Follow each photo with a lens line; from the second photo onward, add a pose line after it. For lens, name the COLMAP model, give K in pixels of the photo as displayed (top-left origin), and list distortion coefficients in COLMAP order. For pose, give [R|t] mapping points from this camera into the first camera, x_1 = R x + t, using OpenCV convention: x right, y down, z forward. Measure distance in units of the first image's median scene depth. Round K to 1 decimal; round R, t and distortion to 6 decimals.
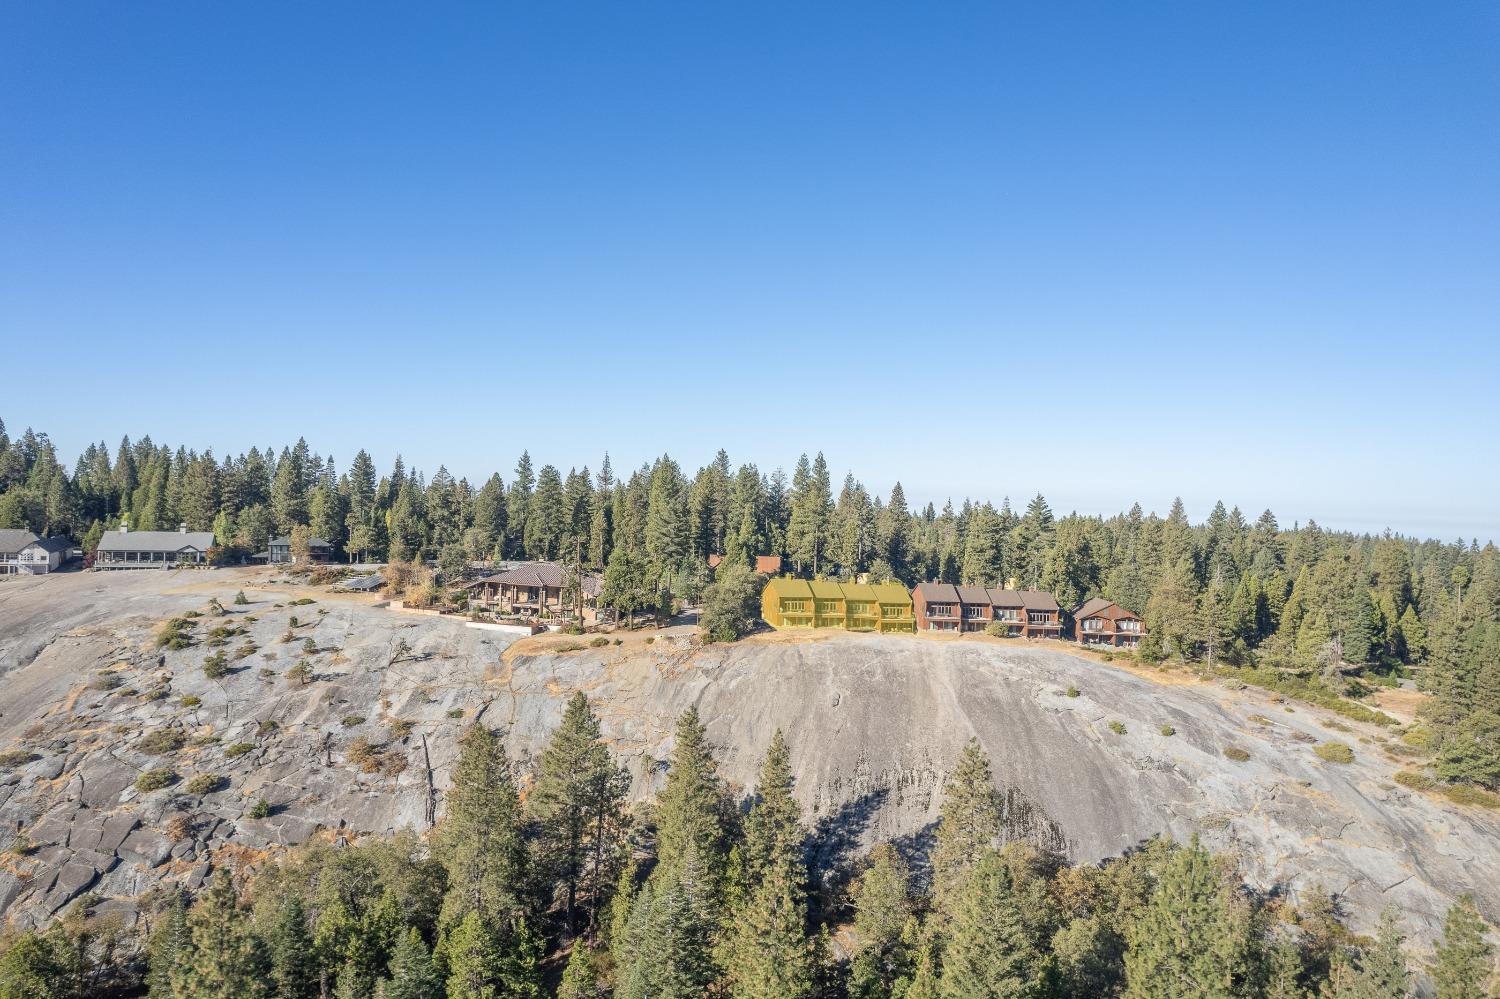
lens RADIAL K [[963.7, 0, 750.8], [0, 963.7, 496.0], [0, 0, 1]] dist [-0.080810, 0.072657]
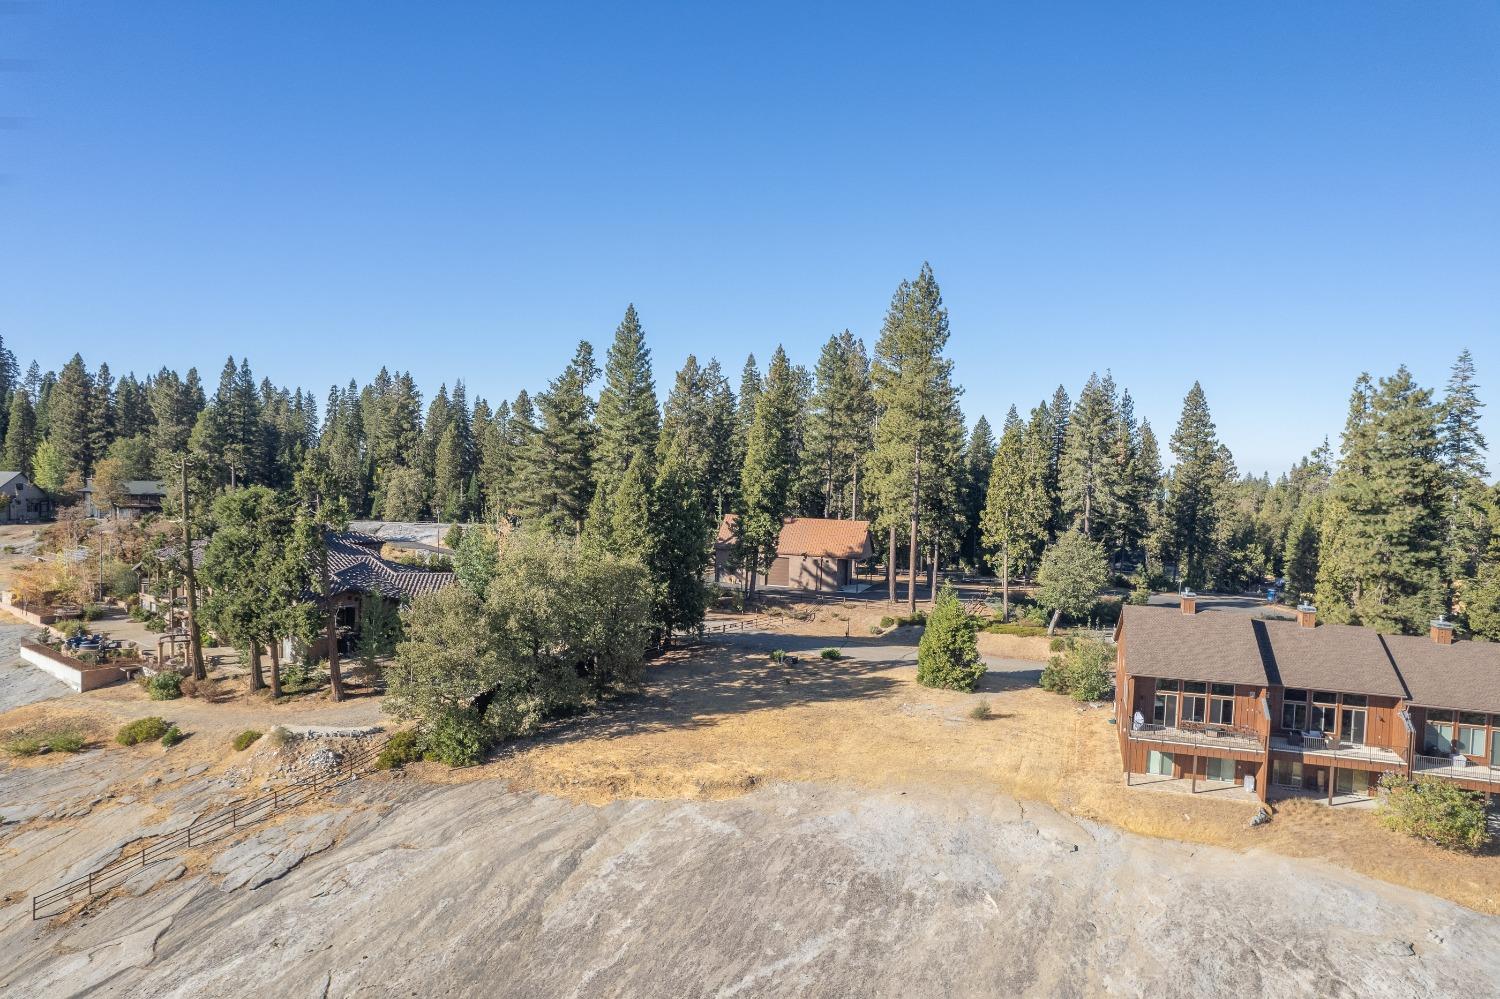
lens RADIAL K [[963.7, 0, 750.7], [0, 963.7, 502.2], [0, 0, 1]] dist [-0.080810, 0.072657]
pose [[0.934454, 0.008466, -0.355984, 0.183872], [0.002886, 0.999504, 0.031348, 0.052657], [0.356073, -0.030320, 0.933966, 0.732385]]
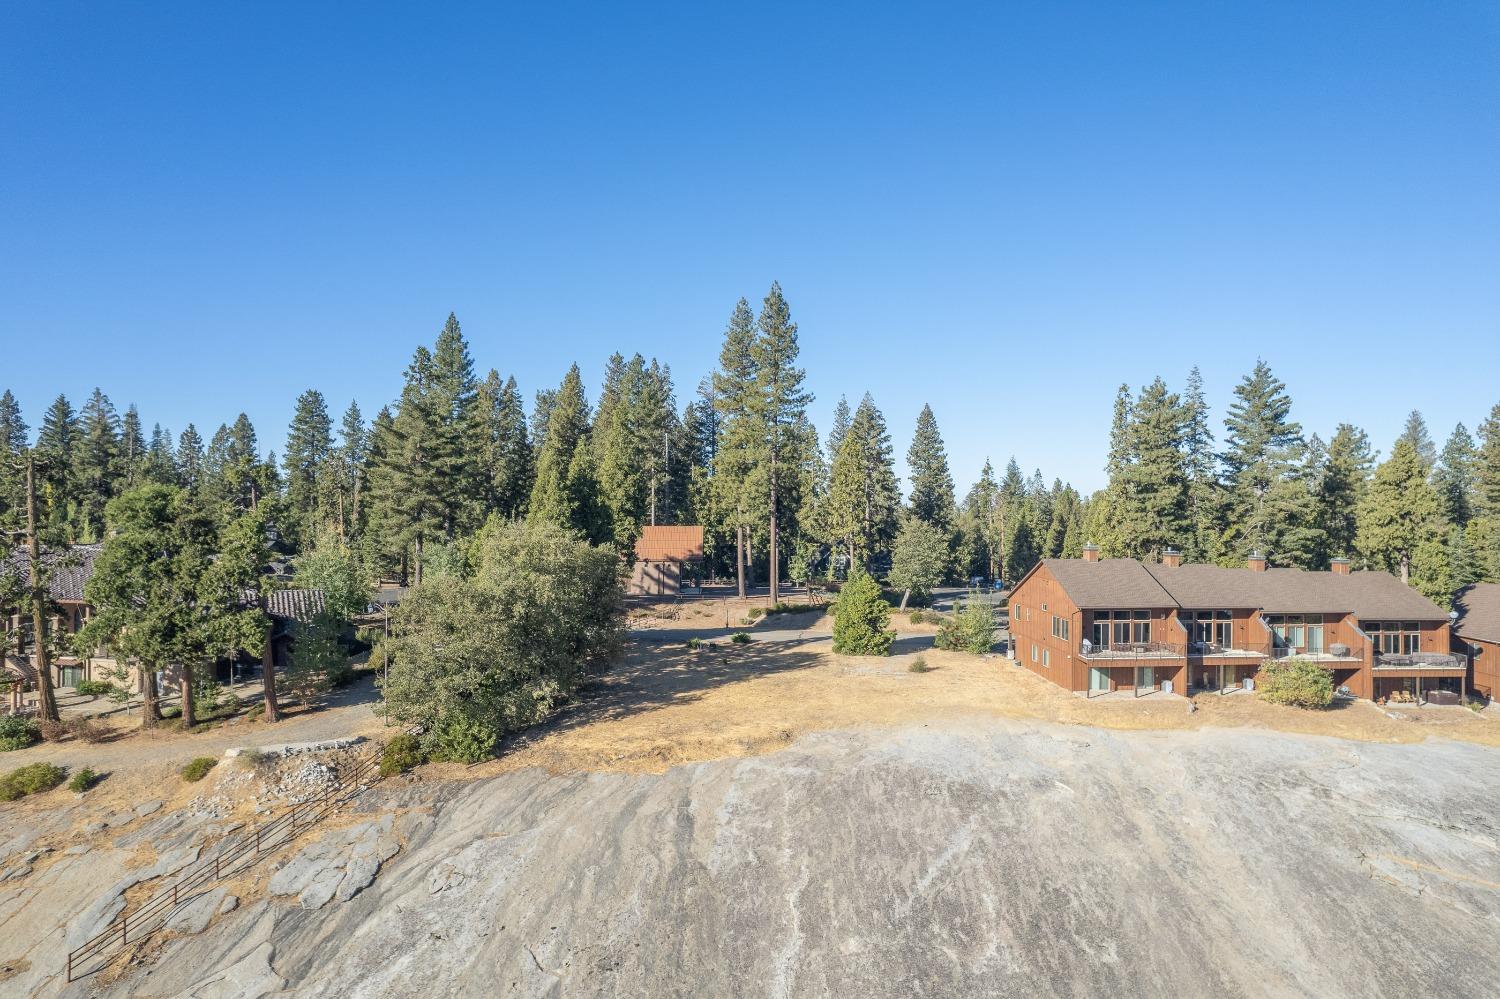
lens RADIAL K [[963.7, 0, 750.7], [0, 963.7, 499.6], [0, 0, 1]] dist [-0.080810, 0.072657]
pose [[0.999417, -0.033618, 0.005878, 0.067930], [0.033668, 0.999395, -0.008686, 0.072748], [-0.005582, 0.008879, 0.999945, 0.688049]]
